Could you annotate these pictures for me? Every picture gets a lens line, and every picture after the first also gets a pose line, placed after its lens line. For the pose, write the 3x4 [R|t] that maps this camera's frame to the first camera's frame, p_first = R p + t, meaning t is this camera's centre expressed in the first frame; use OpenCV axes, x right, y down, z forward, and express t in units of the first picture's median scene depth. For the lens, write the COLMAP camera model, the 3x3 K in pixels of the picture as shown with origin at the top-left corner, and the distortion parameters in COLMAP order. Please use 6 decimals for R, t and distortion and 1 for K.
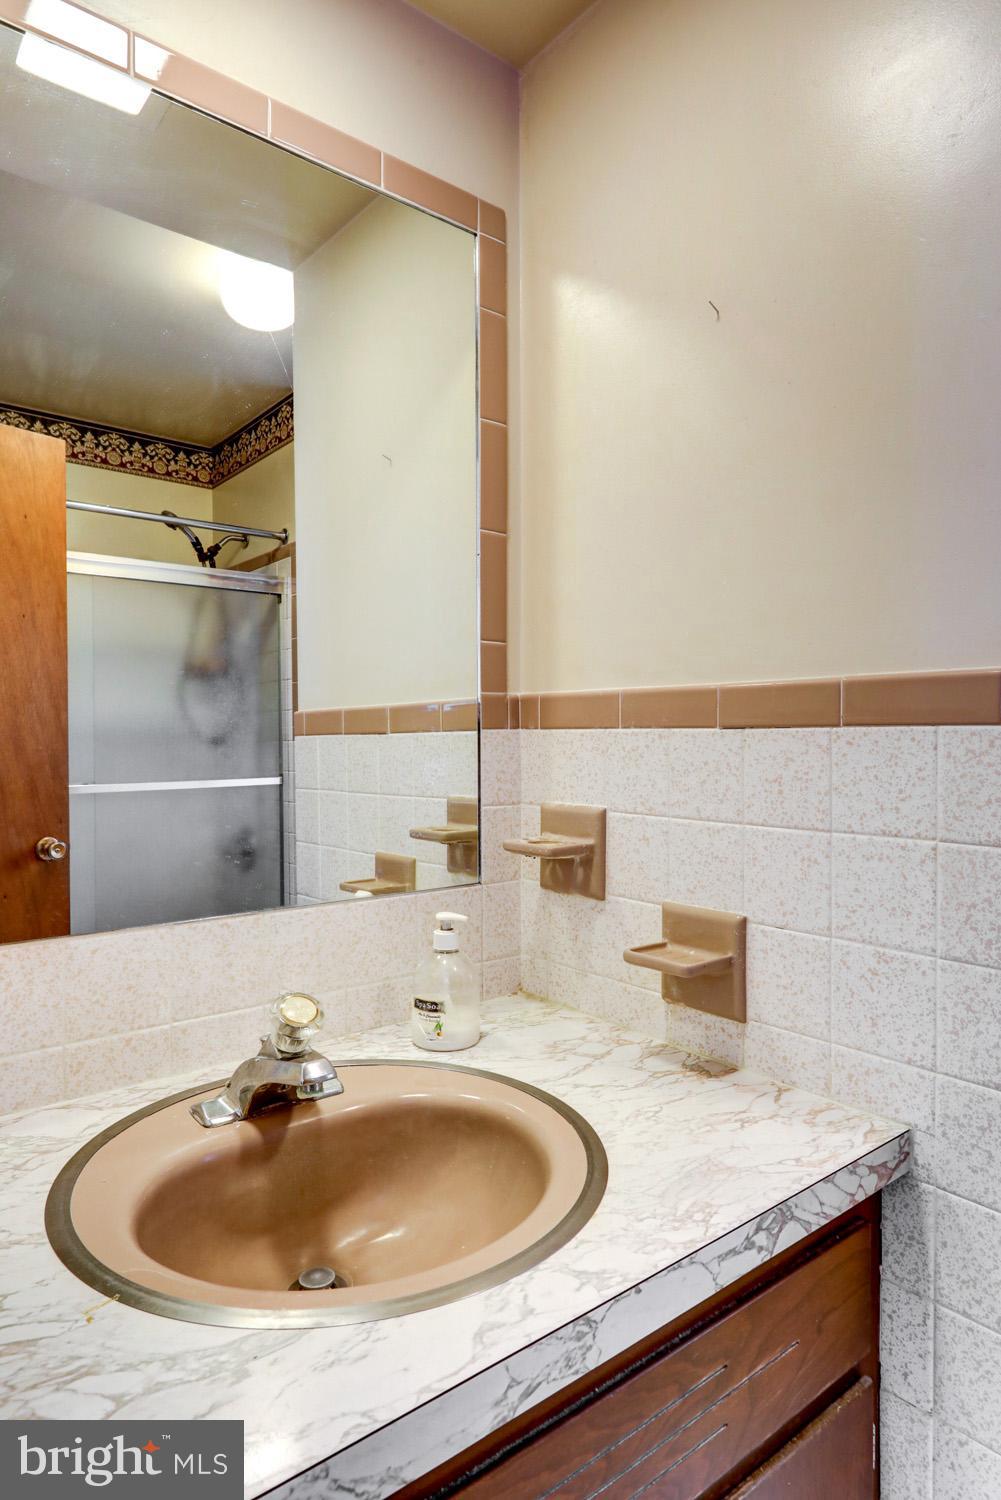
lens RADIAL K [[908.1, 0, 499.2], [0, 908.1, 750.0], [0, 0, 1]] dist [-0.007965, 0.007445]
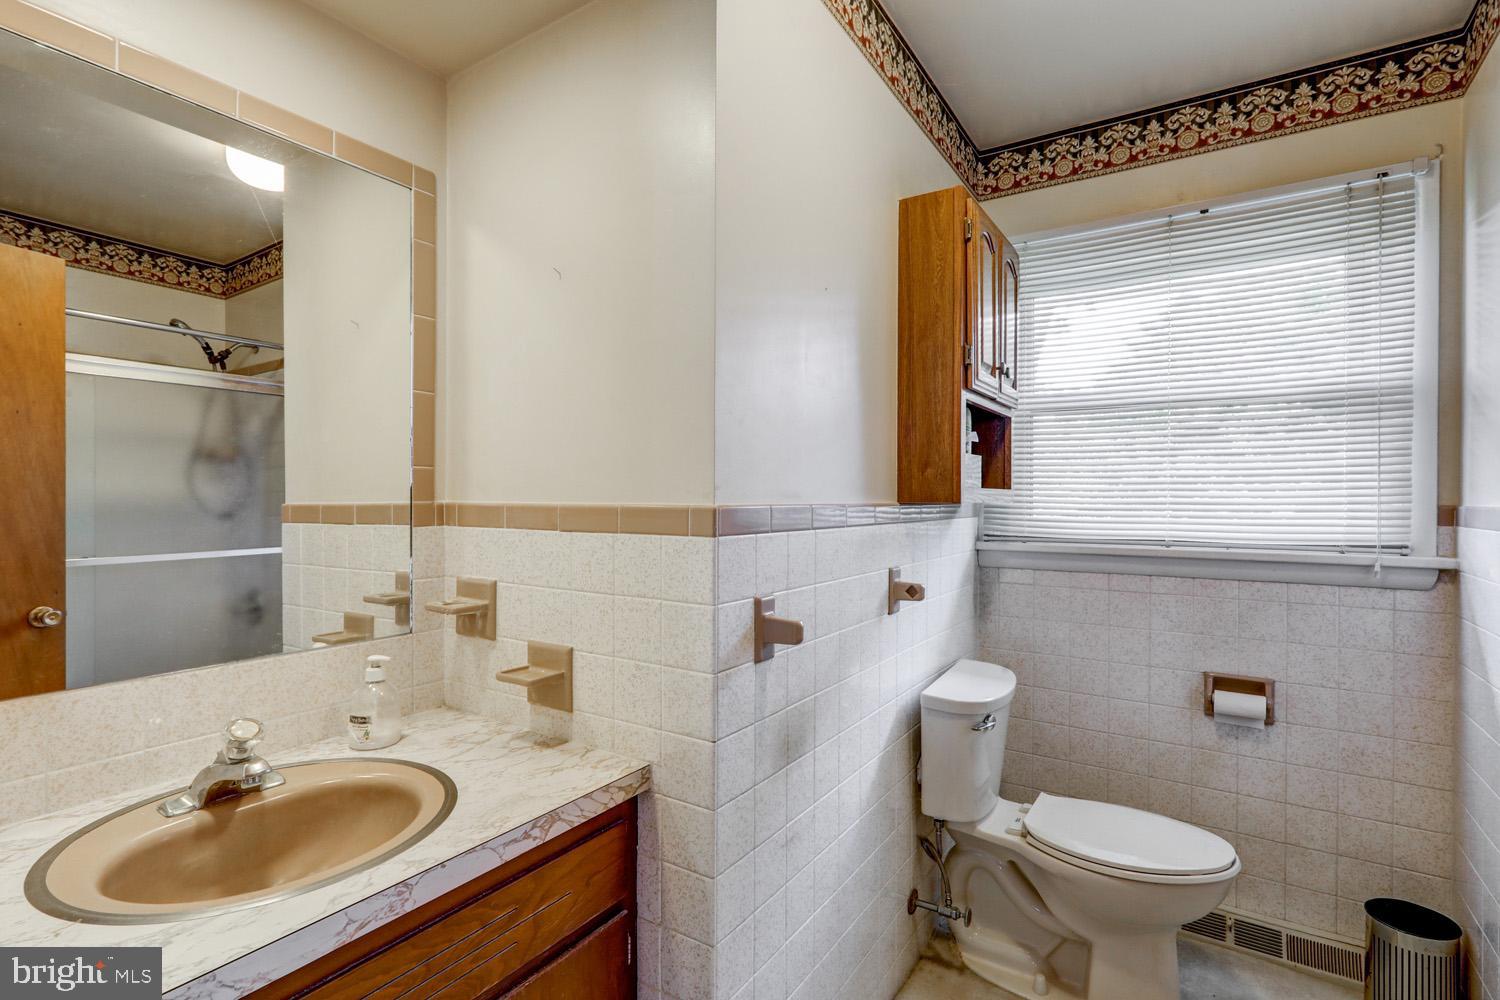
lens RADIAL K [[715.2, 0, 753.2], [0, 715.2, 499.2], [0, 0, 1]] dist [-0.003619, 0.002591]
pose [[0.950568, 0.003734, 0.310493, 0.164261], [0.000498, 0.999908, -0.013550, -0.059273], [-0.310515, 0.013035, 0.950479, -0.299380]]
